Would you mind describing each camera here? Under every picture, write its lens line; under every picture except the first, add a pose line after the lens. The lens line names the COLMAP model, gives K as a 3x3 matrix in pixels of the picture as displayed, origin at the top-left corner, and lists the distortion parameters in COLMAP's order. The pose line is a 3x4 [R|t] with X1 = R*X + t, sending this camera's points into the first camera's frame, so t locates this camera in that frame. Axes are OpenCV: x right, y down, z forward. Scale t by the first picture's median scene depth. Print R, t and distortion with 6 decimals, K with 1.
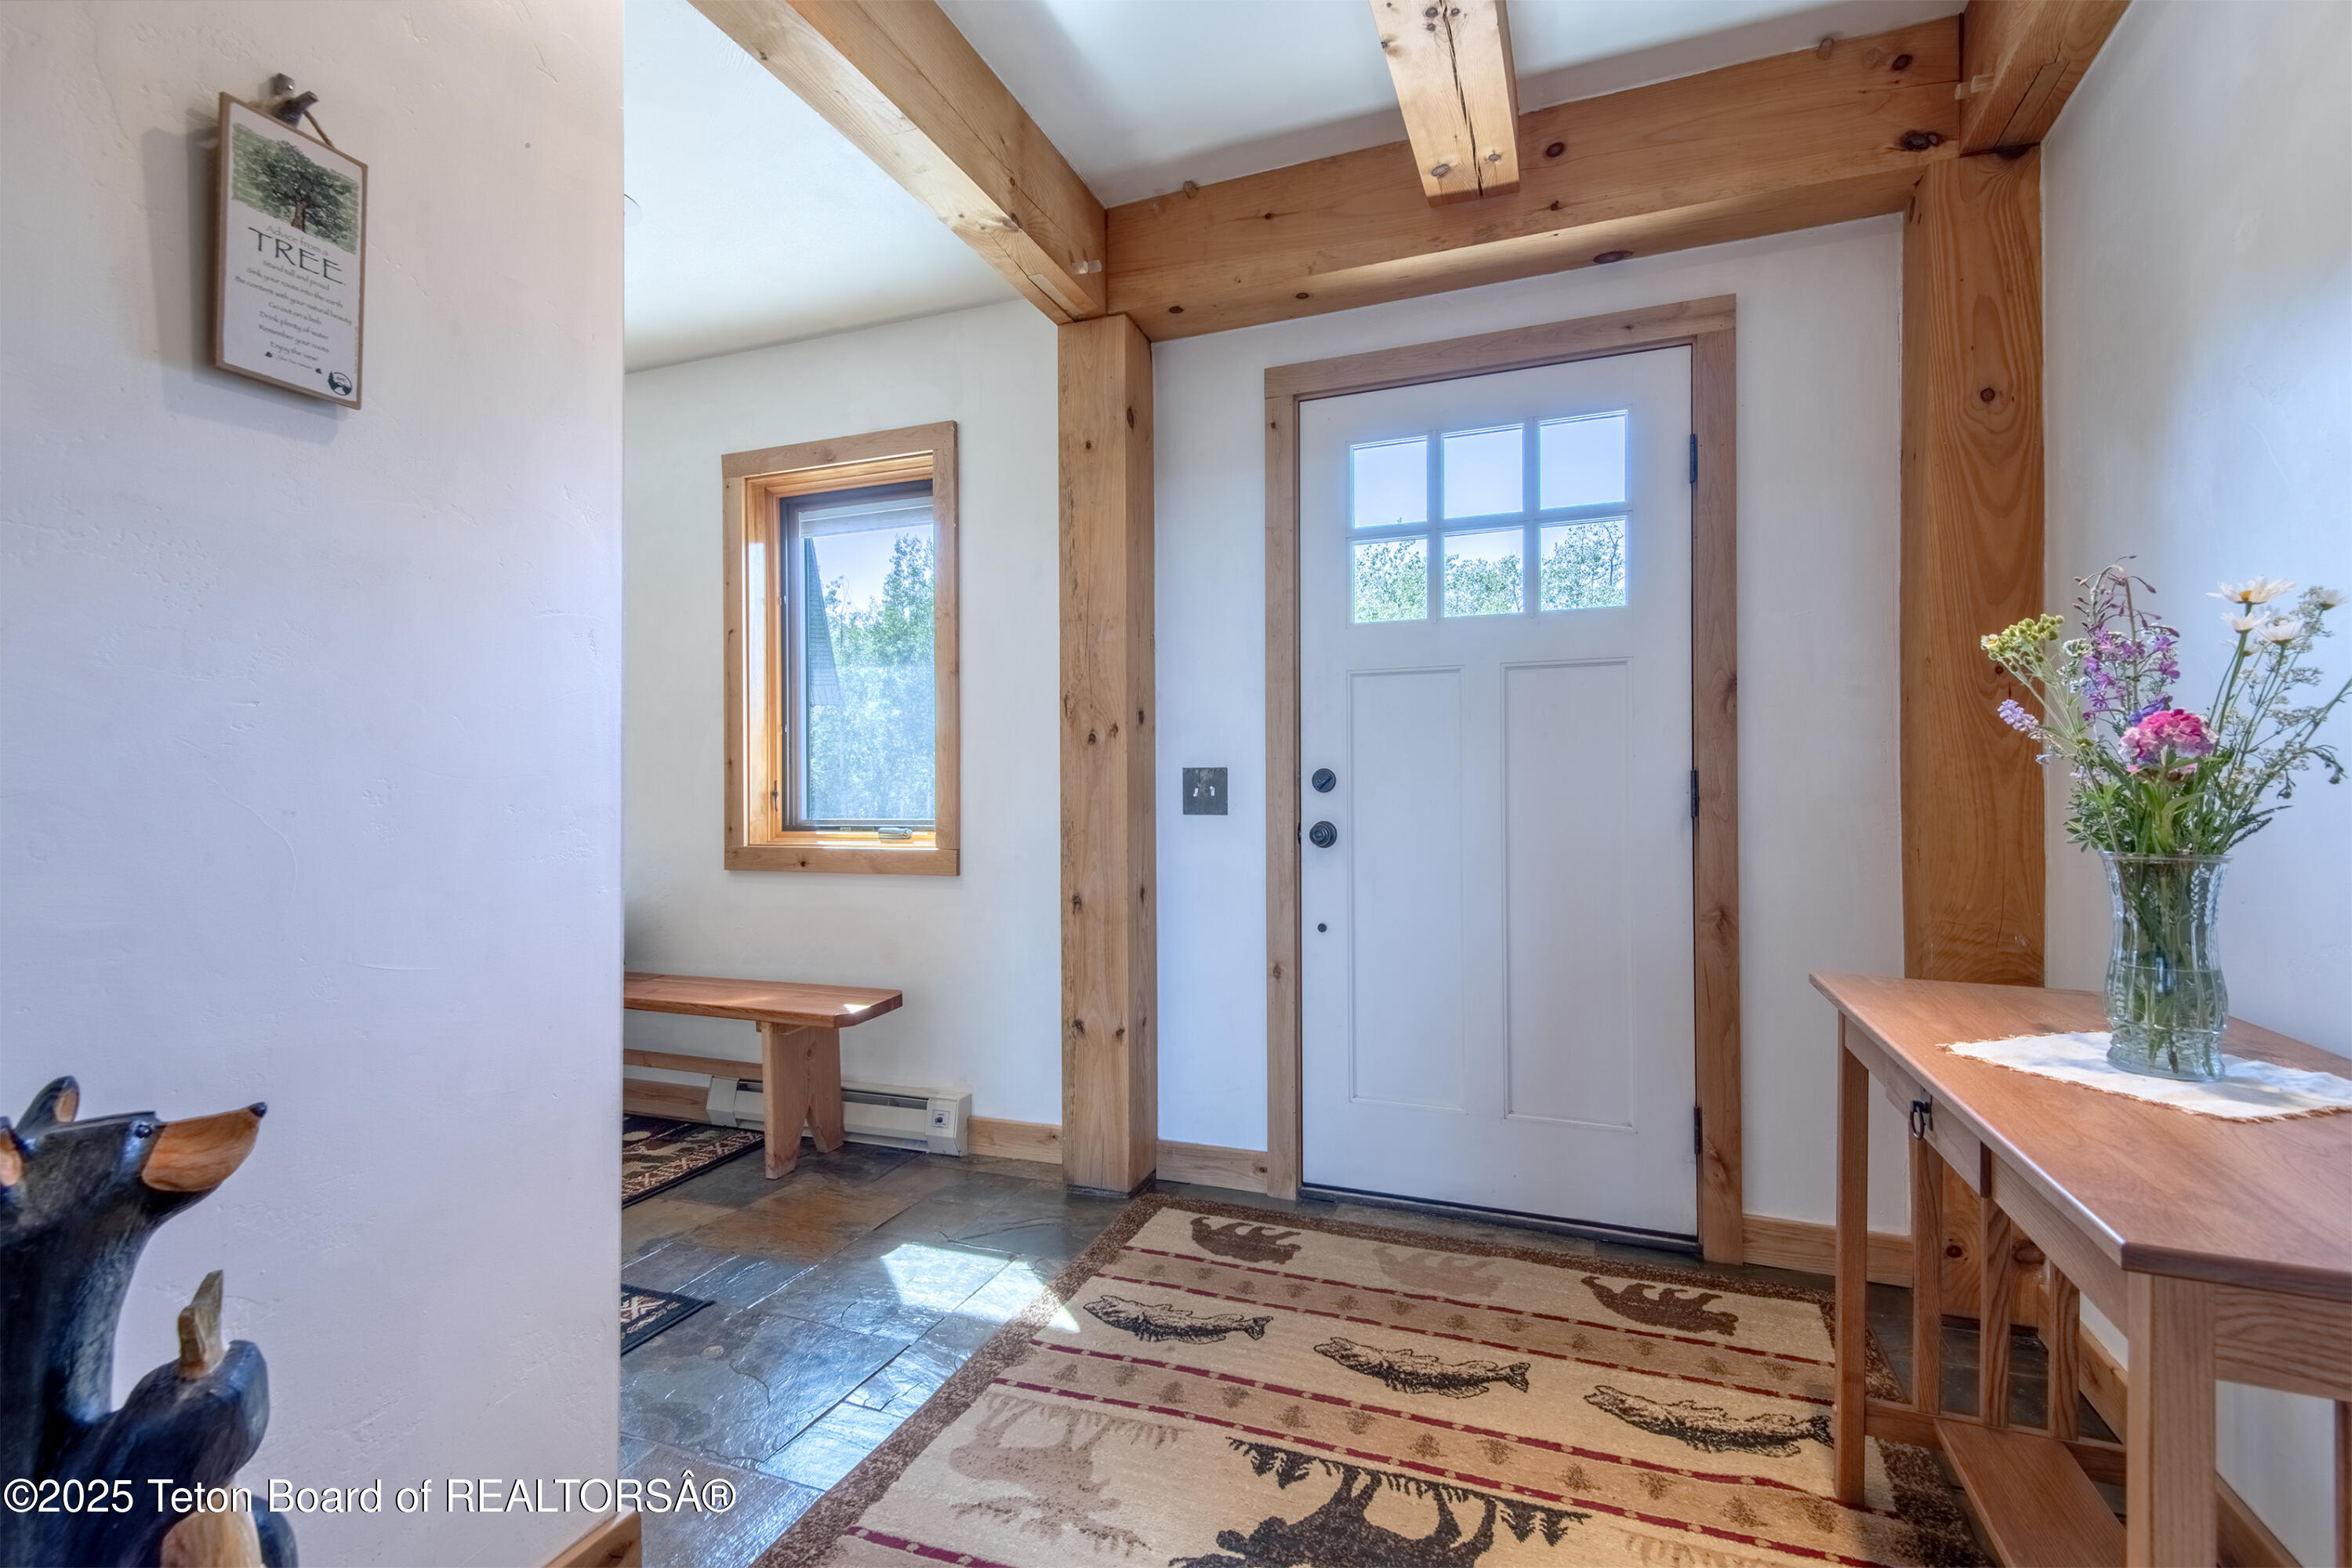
lens RADIAL K [[1074.7, 0, 1171.1], [0, 1074.7, 792.8], [0, 0, 1]] dist [0.023757, -0.012576]
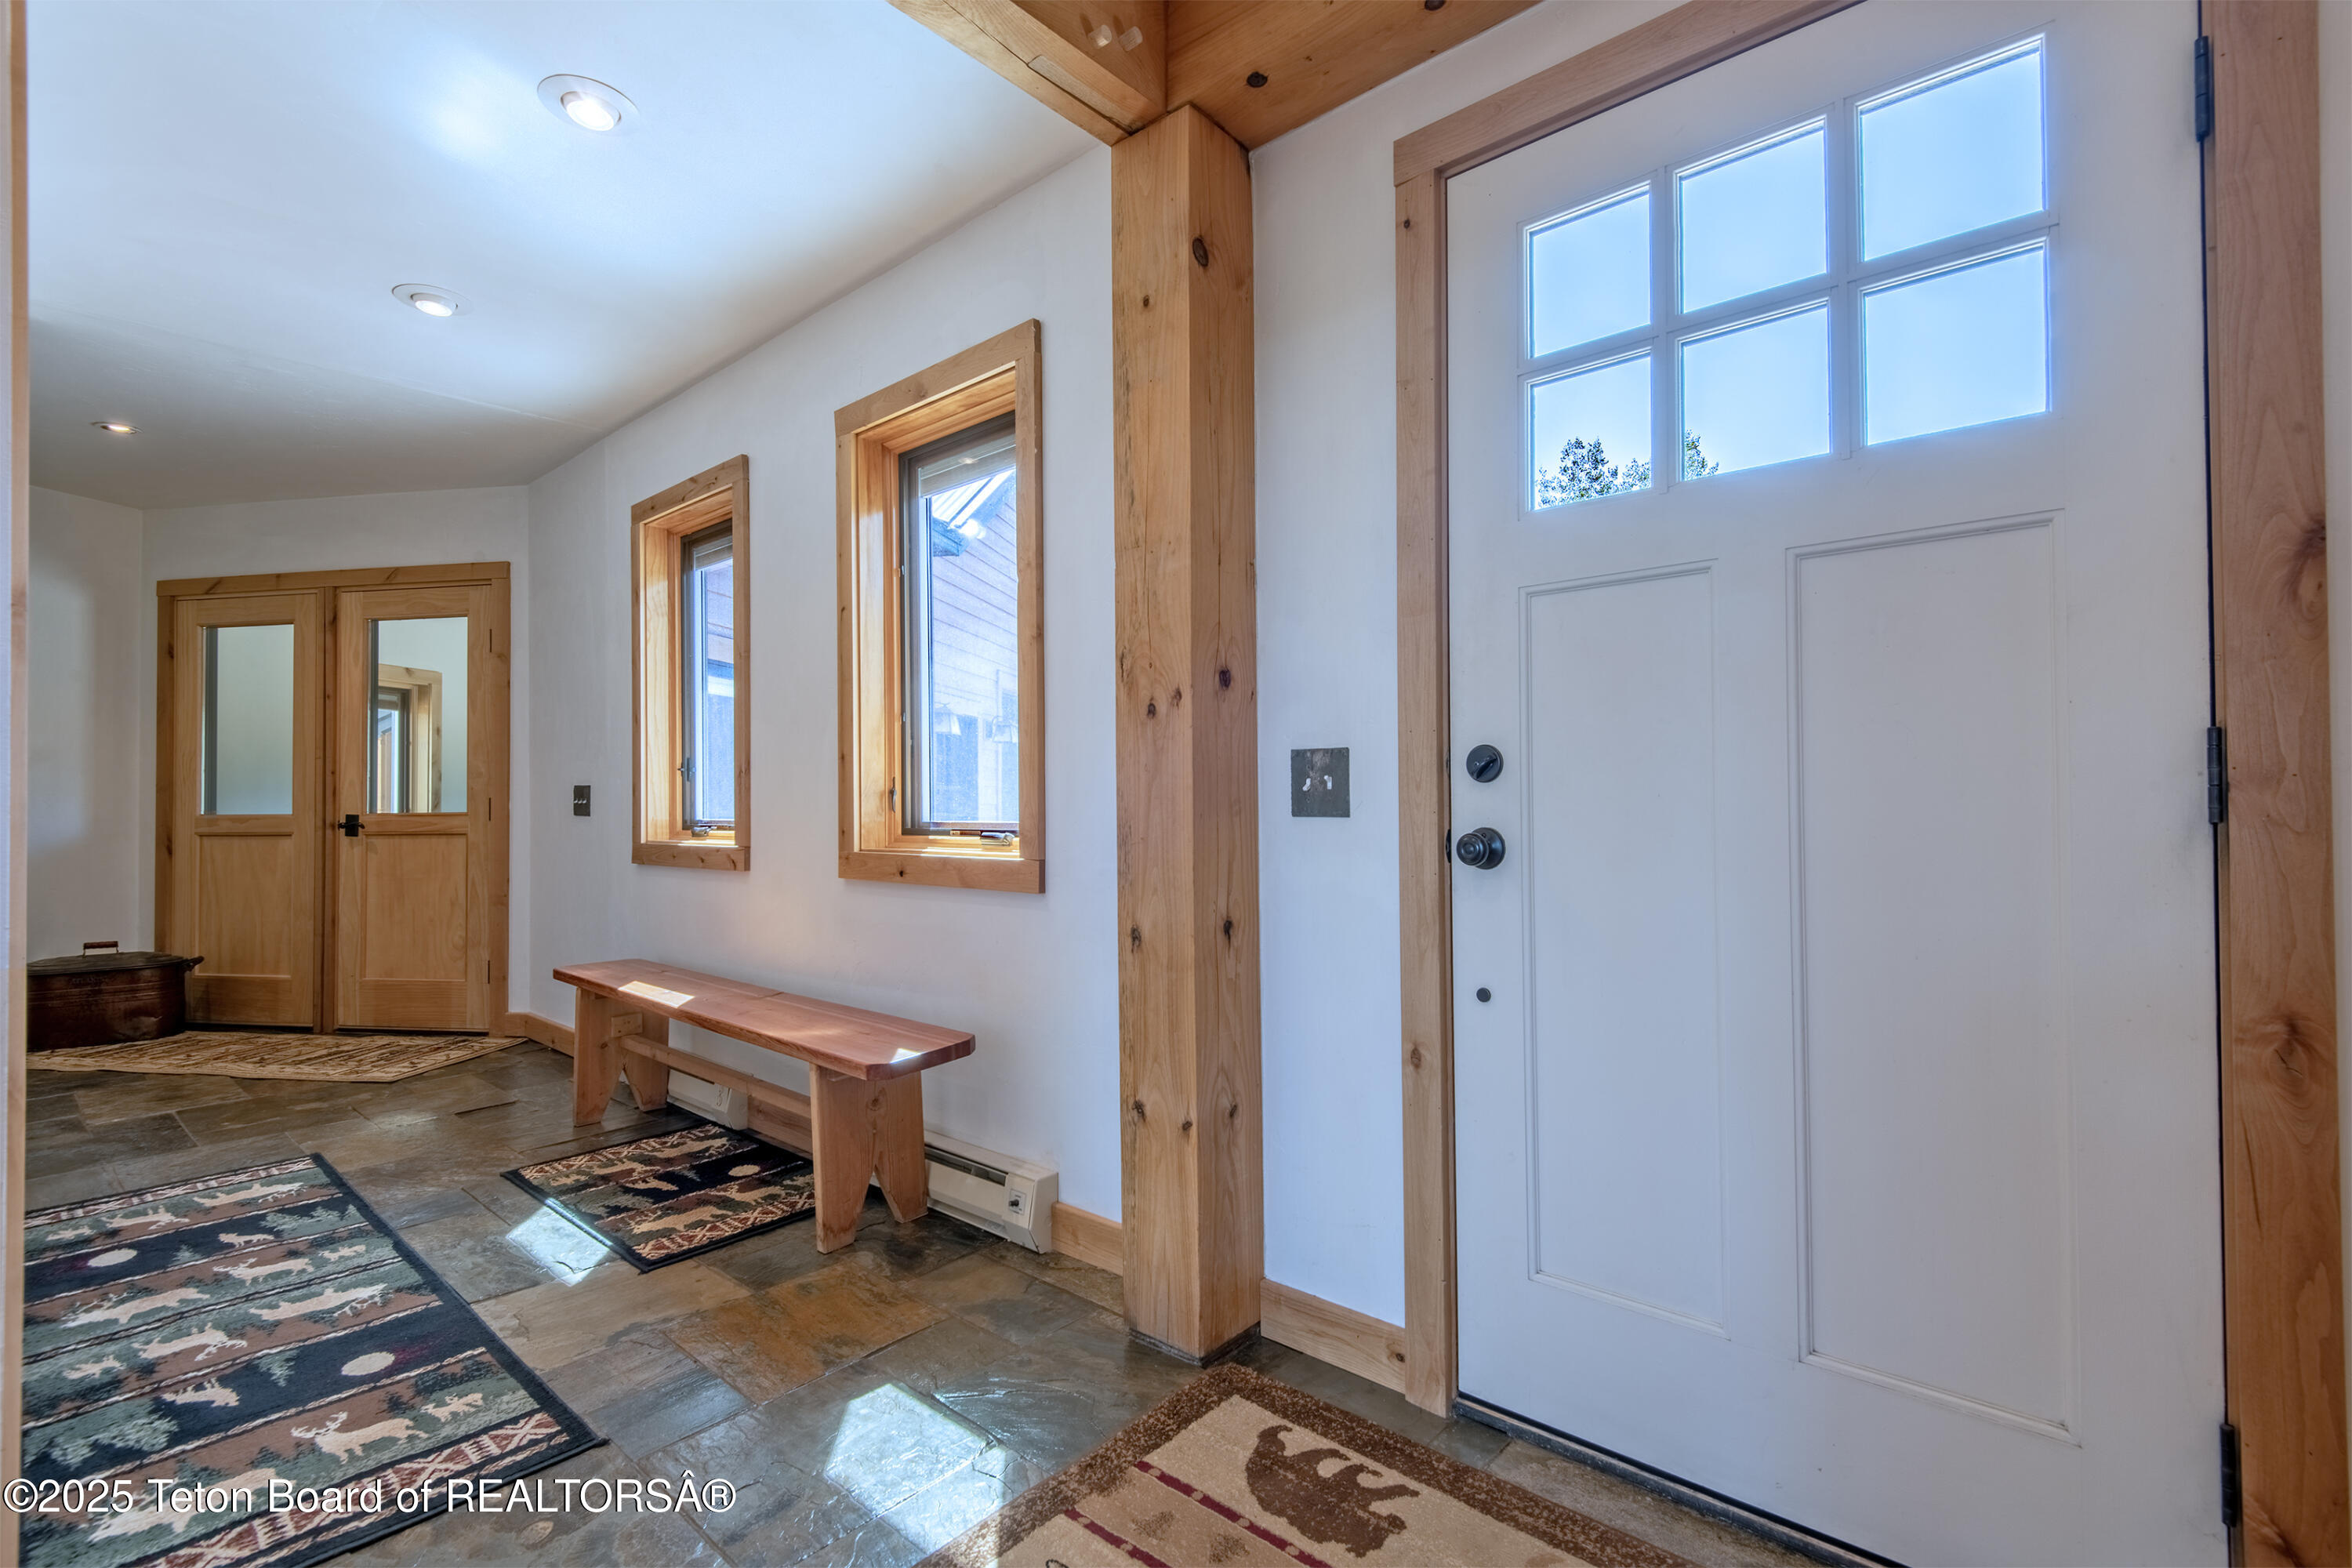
lens RADIAL K [[1074.7, 0, 1169.7], [0, 1074.7, 789.3], [0, 0, 1]] dist [0.023757, -0.012576]
pose [[0.937899, -0.005476, -0.346866, 0.185881], [0.002531, 0.999957, -0.008942, 0.008931], [0.346900, 0.007508, 0.937872, 0.332872]]
